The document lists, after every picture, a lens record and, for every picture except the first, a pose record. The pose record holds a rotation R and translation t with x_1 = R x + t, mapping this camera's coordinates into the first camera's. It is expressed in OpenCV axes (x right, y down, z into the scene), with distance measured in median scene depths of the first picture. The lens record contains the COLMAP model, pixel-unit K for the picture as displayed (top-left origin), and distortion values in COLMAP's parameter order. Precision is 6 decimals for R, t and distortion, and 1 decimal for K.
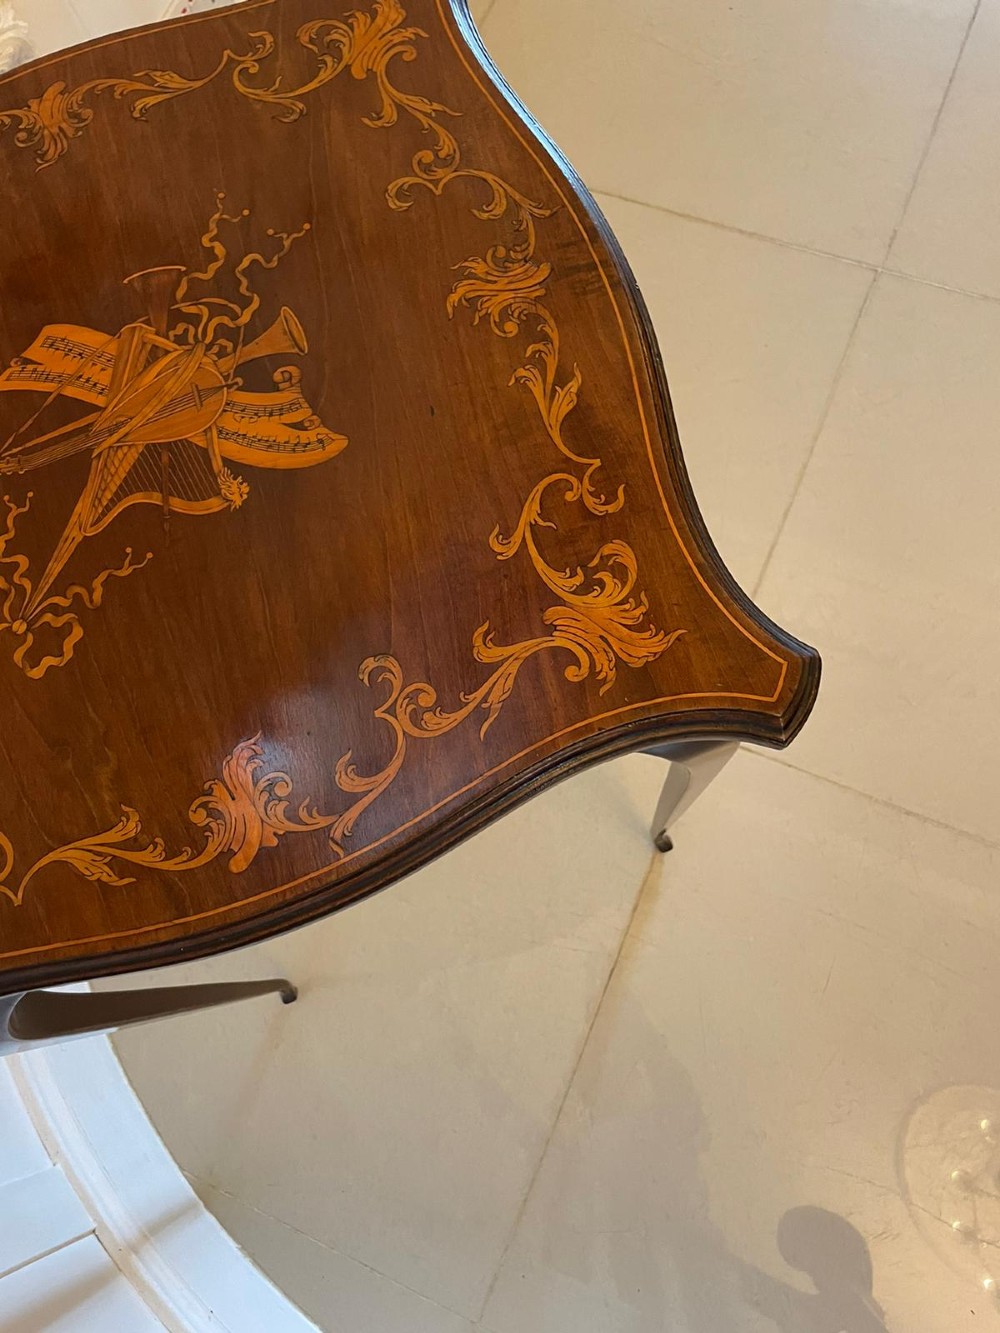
lens RADIAL K [[1030.5, 0, 500.3], [0, 1030.5, 660.7], [0, 0, 1]] dist [0.078982, -0.126353]
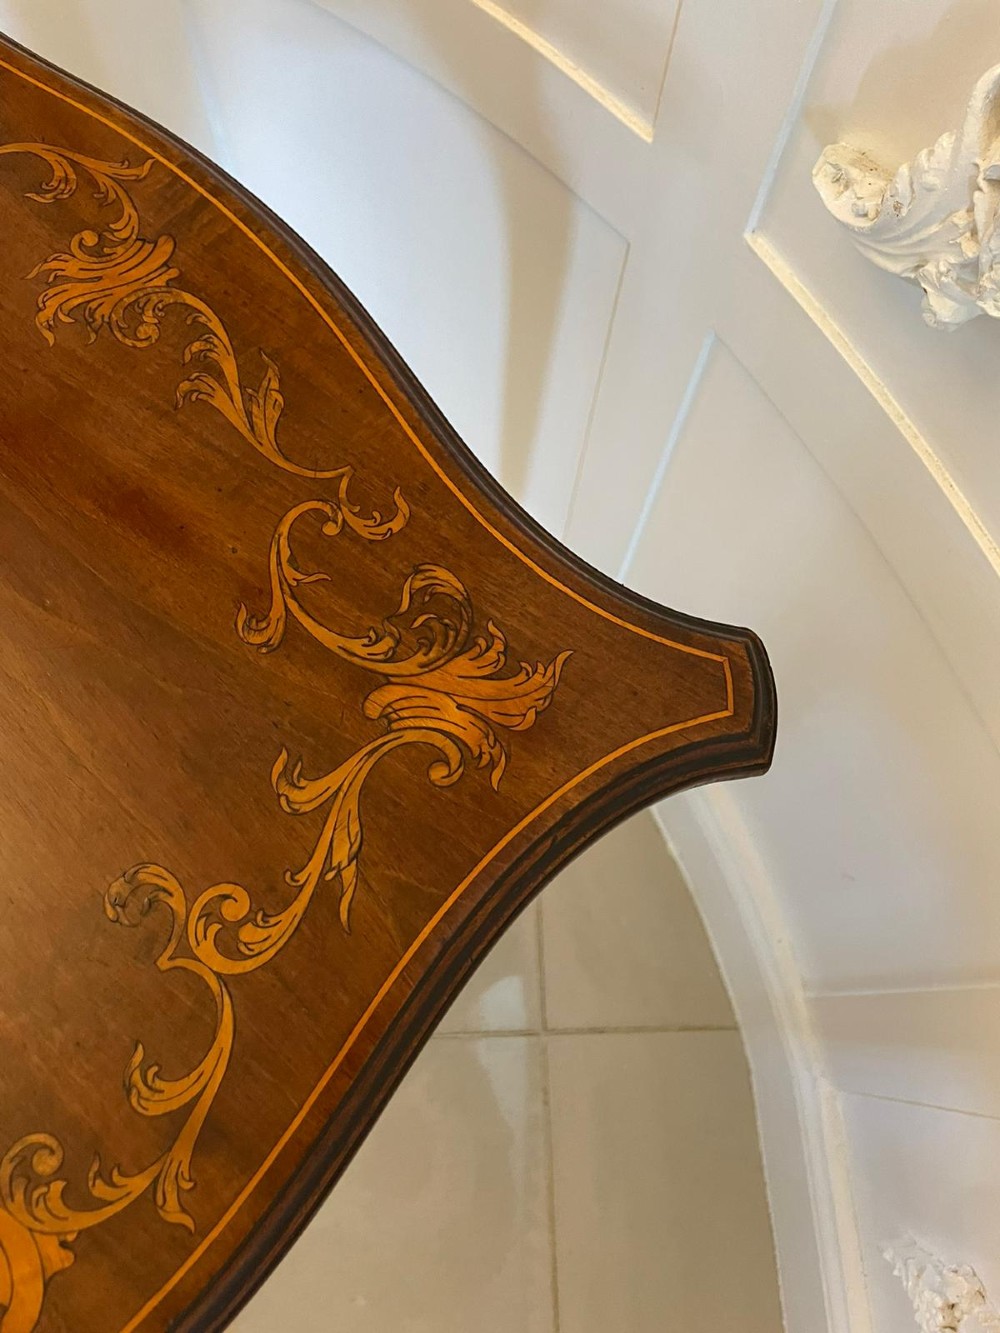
lens RADIAL K [[1014.3, 0, 498.1], [0, 1014.3, 670.5], [0, 0, 1]] dist [0.079509, -0.115944]
pose [[-0.904966, 0.420931, -0.062075, -0.794002], [-0.385915, -0.750586, 0.536368, -0.748425], [0.179181, 0.509350, 0.841699, 0.624921]]
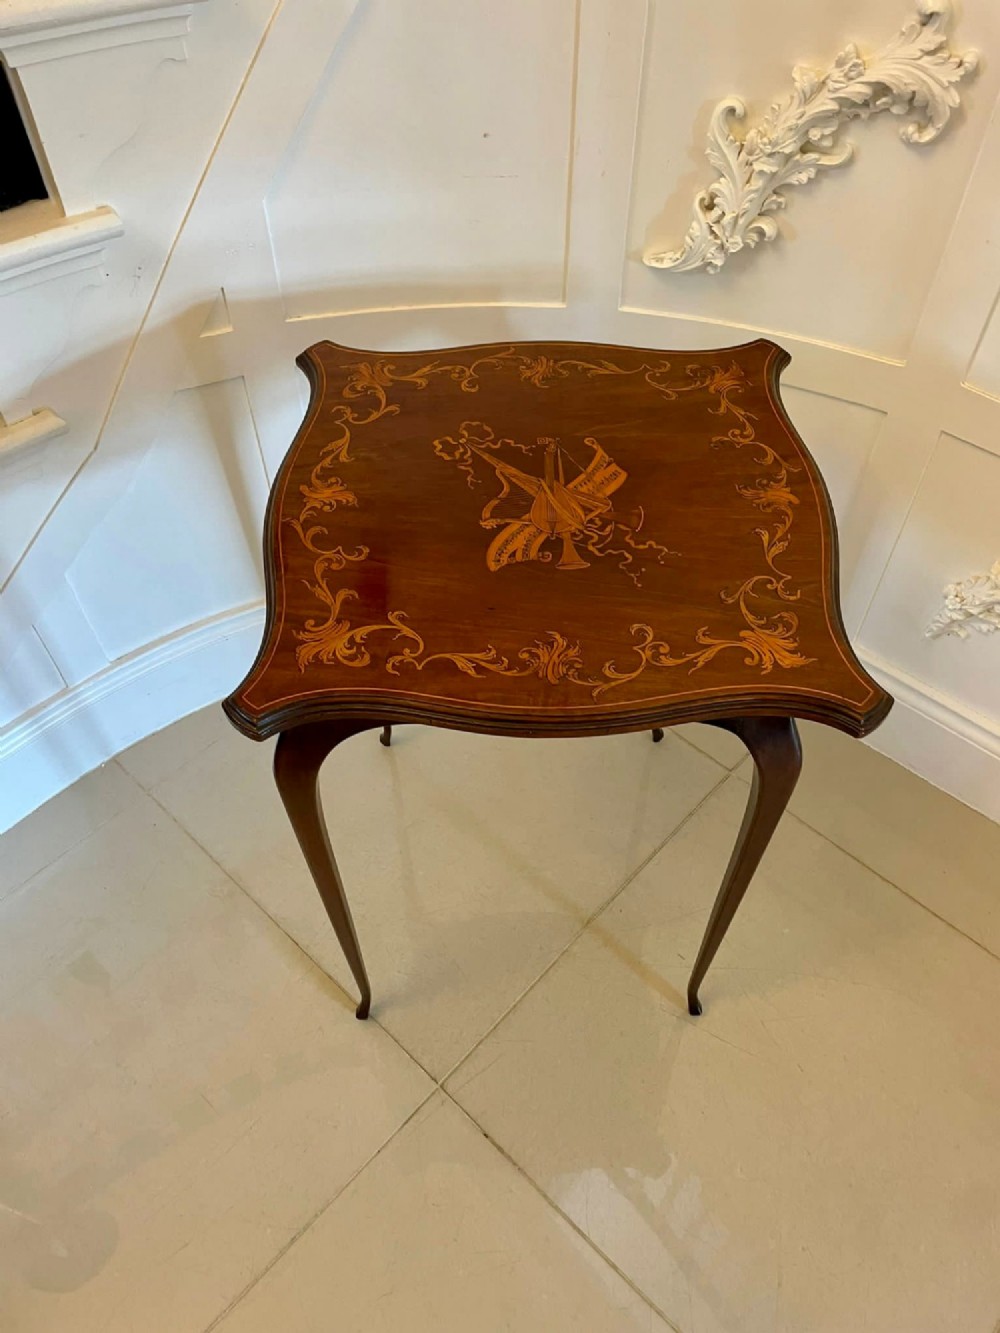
lens RADIAL K [[1014.3, 0, 508.5], [0, 1014.3, 666.4], [0, 0, 1]] dist [0.079509, -0.115944]
pose [[-0.340225, 0.793202, -0.505052, 0.845341], [-0.892227, -0.102697, 0.439754, -1.010097], [0.296946, 0.600237, 0.742656, -0.185684]]
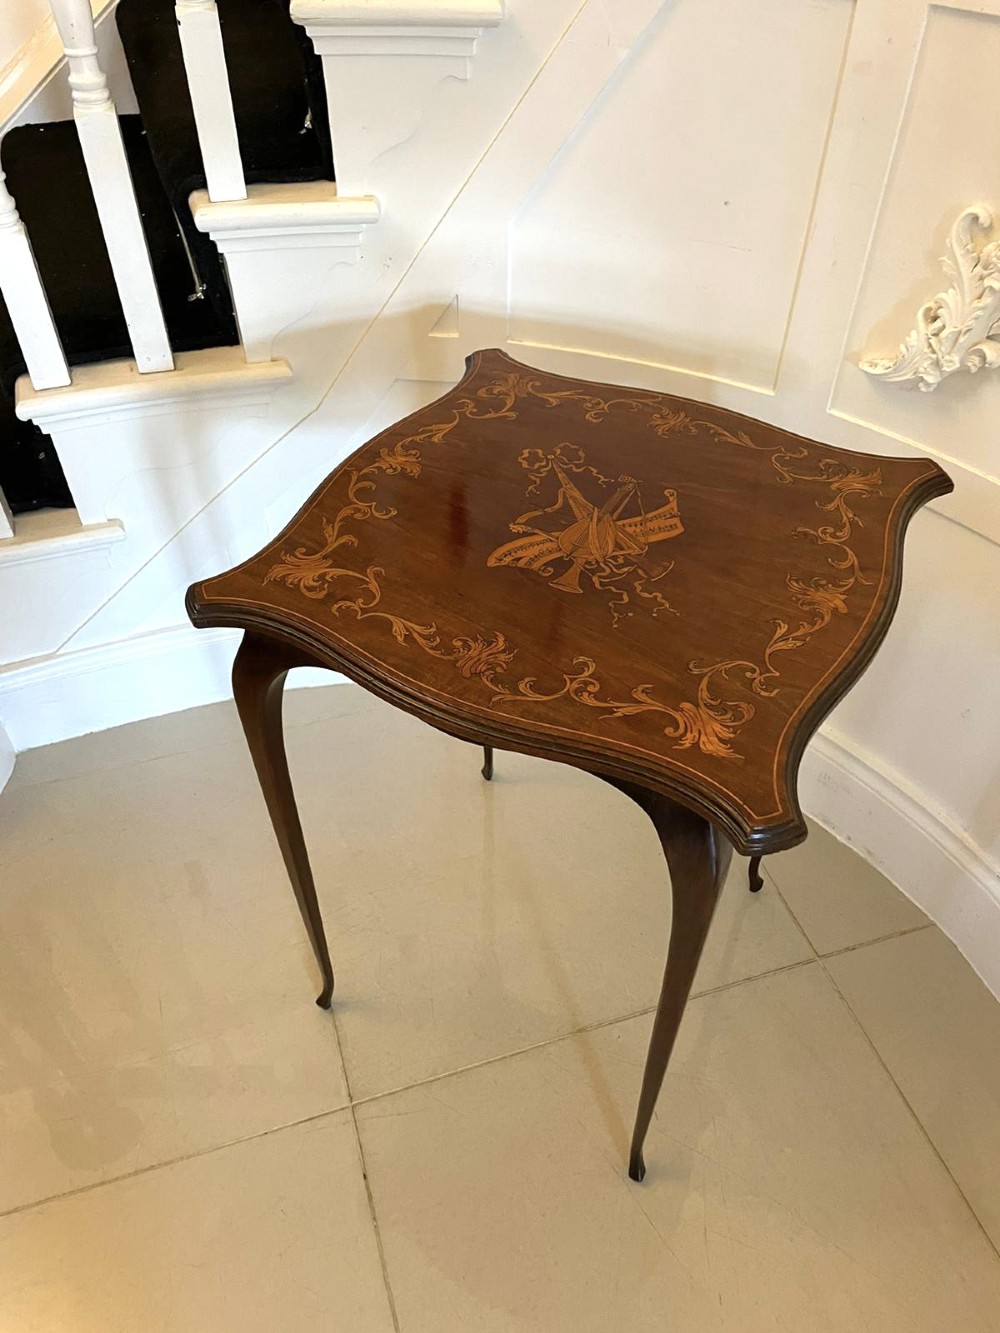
lens RADIAL K [[1014.3, 0, 494.3], [0, 1014.3, 659.8], [0, 0, 1]] dist [0.079509, -0.115944]
pose [[-0.754176, 0.525339, -0.394002, 0.592041], [-0.602647, -0.315377, 0.733044, -1.500898], [0.260838, 0.790288, 0.554444, 0.182512]]
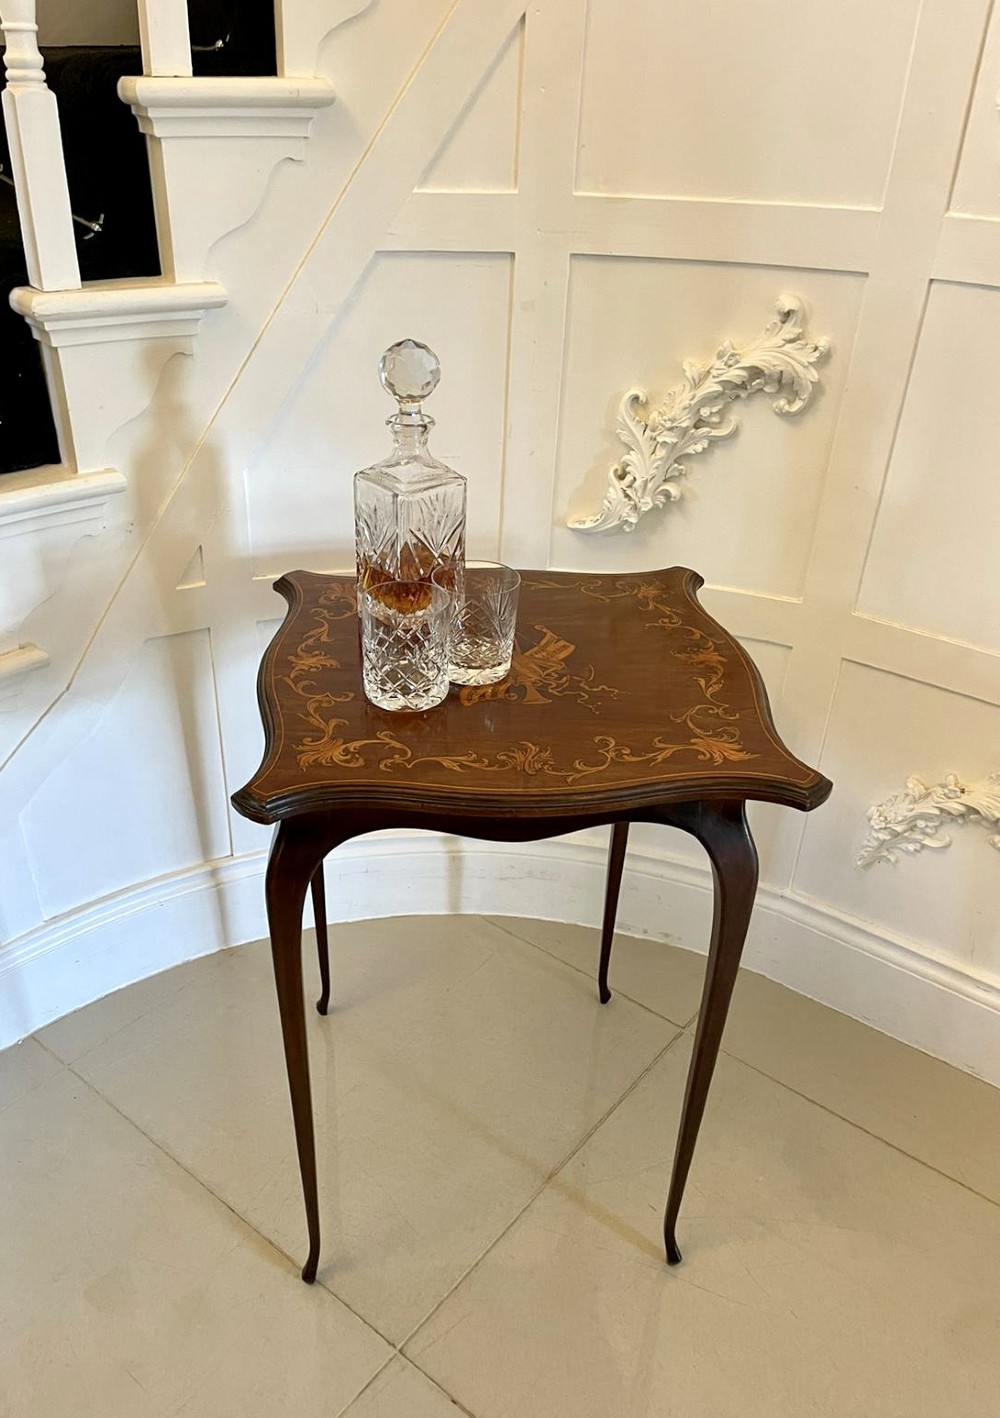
lens RADIAL K [[1124.2, 0, 449.3], [0, 1124.2, 748.6], [0, 0, 1]] dist [0.060652, -0.044790]
pose [[-0.293625, 0.585113, -0.755928, 1.535047], [-0.913657, 0.060758, 0.401920, -1.038904], [0.281097, 0.808672, 0.516753, -0.061955]]
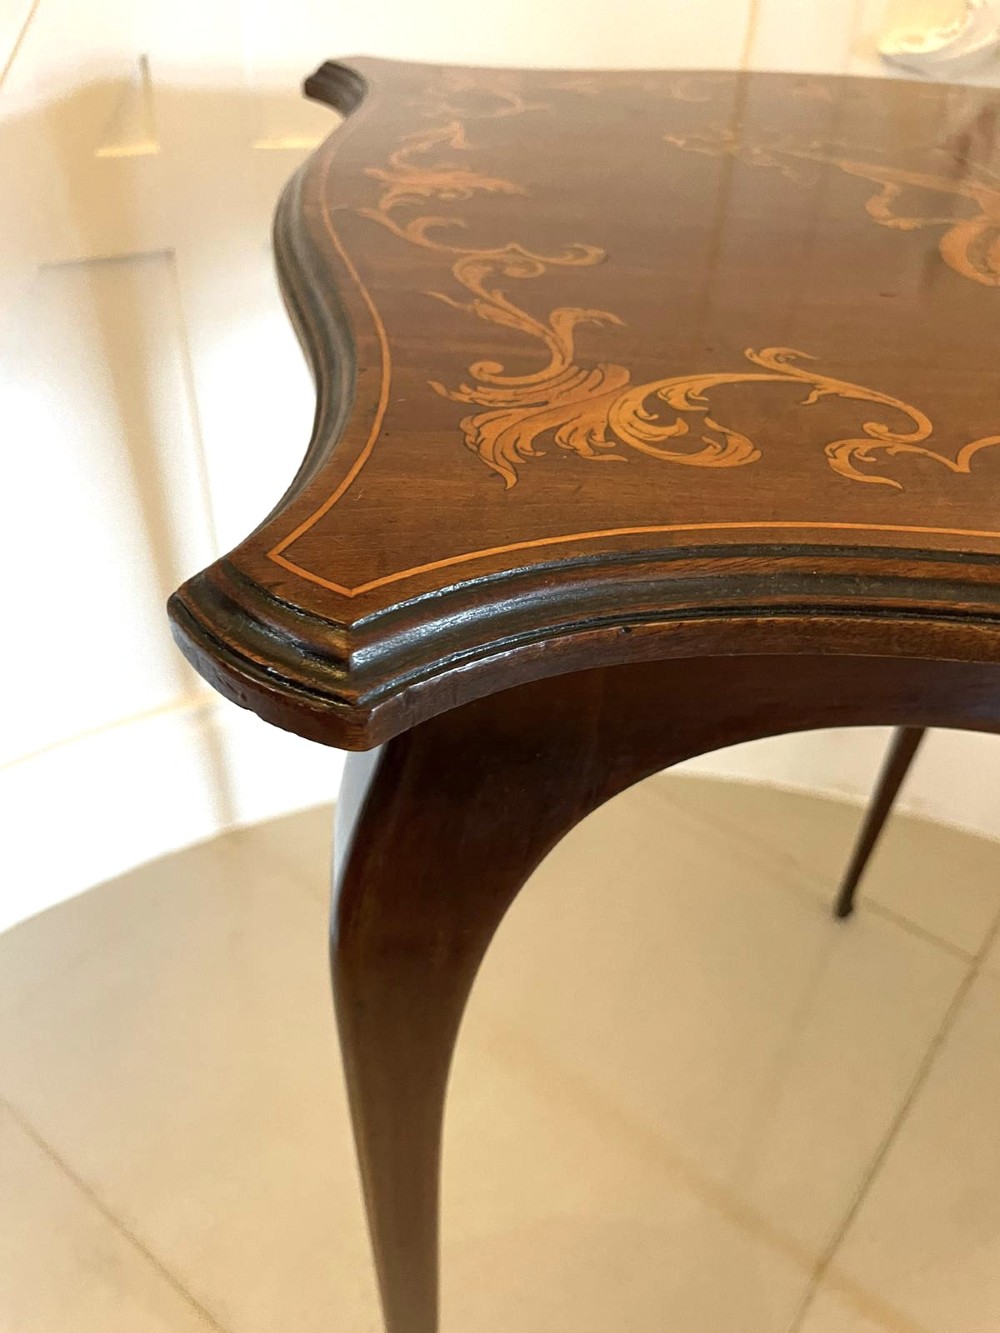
lens RADIAL K [[1030.5, 0, 500.3], [0, 1030.5, 679.8], [0, 0, 1]] dist [0.078982, -0.126353]
pose [[-0.259811, 0.682273, -0.683375, 0.477445], [-0.932662, 0.006122, 0.360699, -0.161814], [0.250279, 0.731072, 0.634740, 0.711529]]
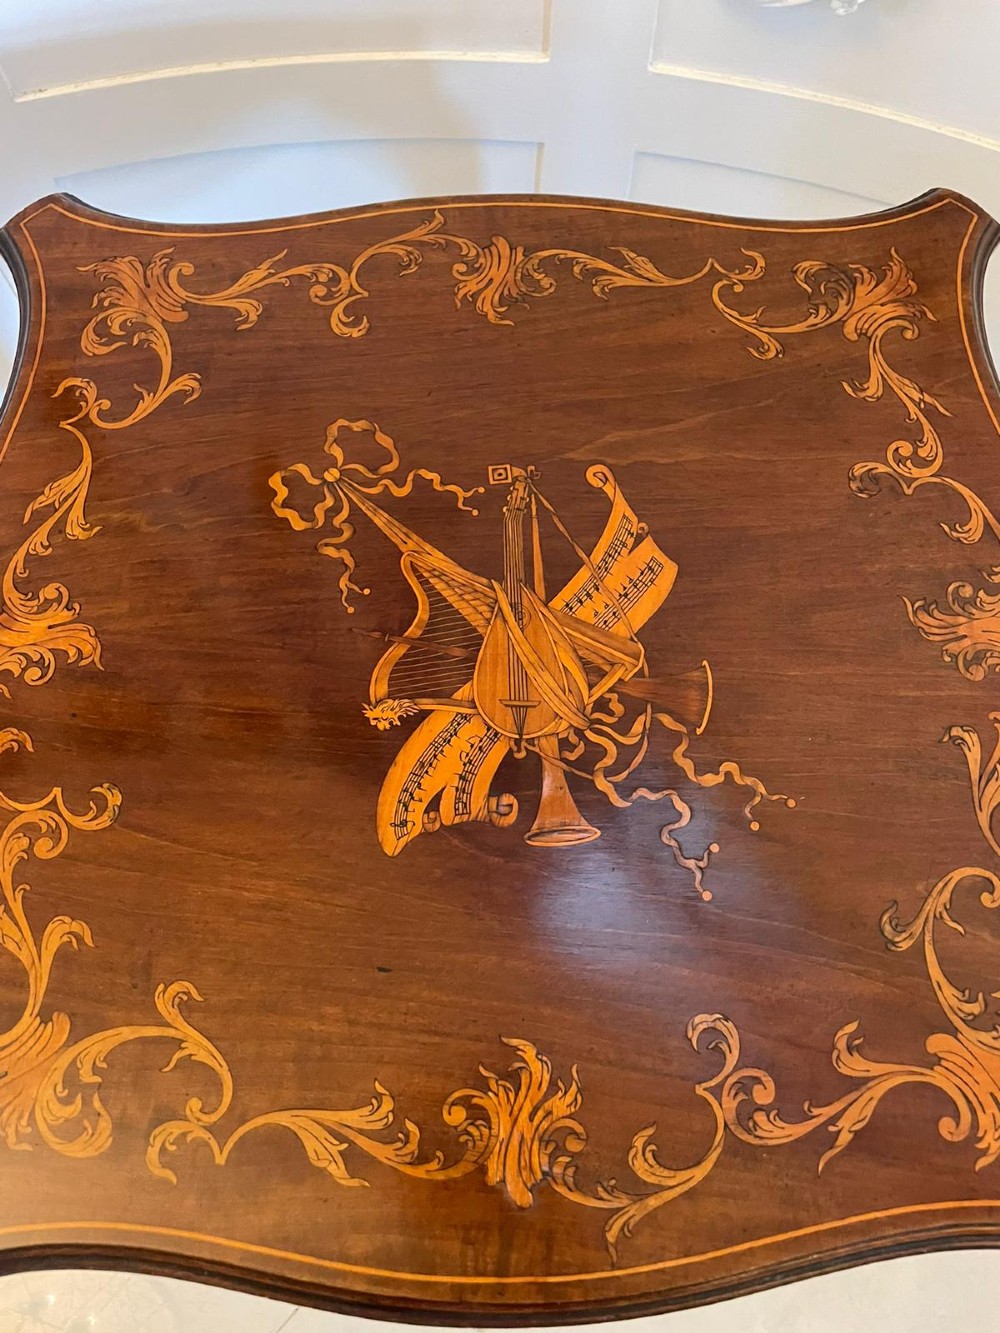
lens RADIAL K [[1014.3, 0, 505.2], [0, 1014.3, 664.6], [0, 0, 1]] dist [0.079509, -0.115944]
pose [[-0.325057, 0.913276, -0.245489, -0.115928], [-0.902170, -0.221621, 0.370100, -0.555551], [0.283598, 0.341776, 0.895969, 0.247414]]
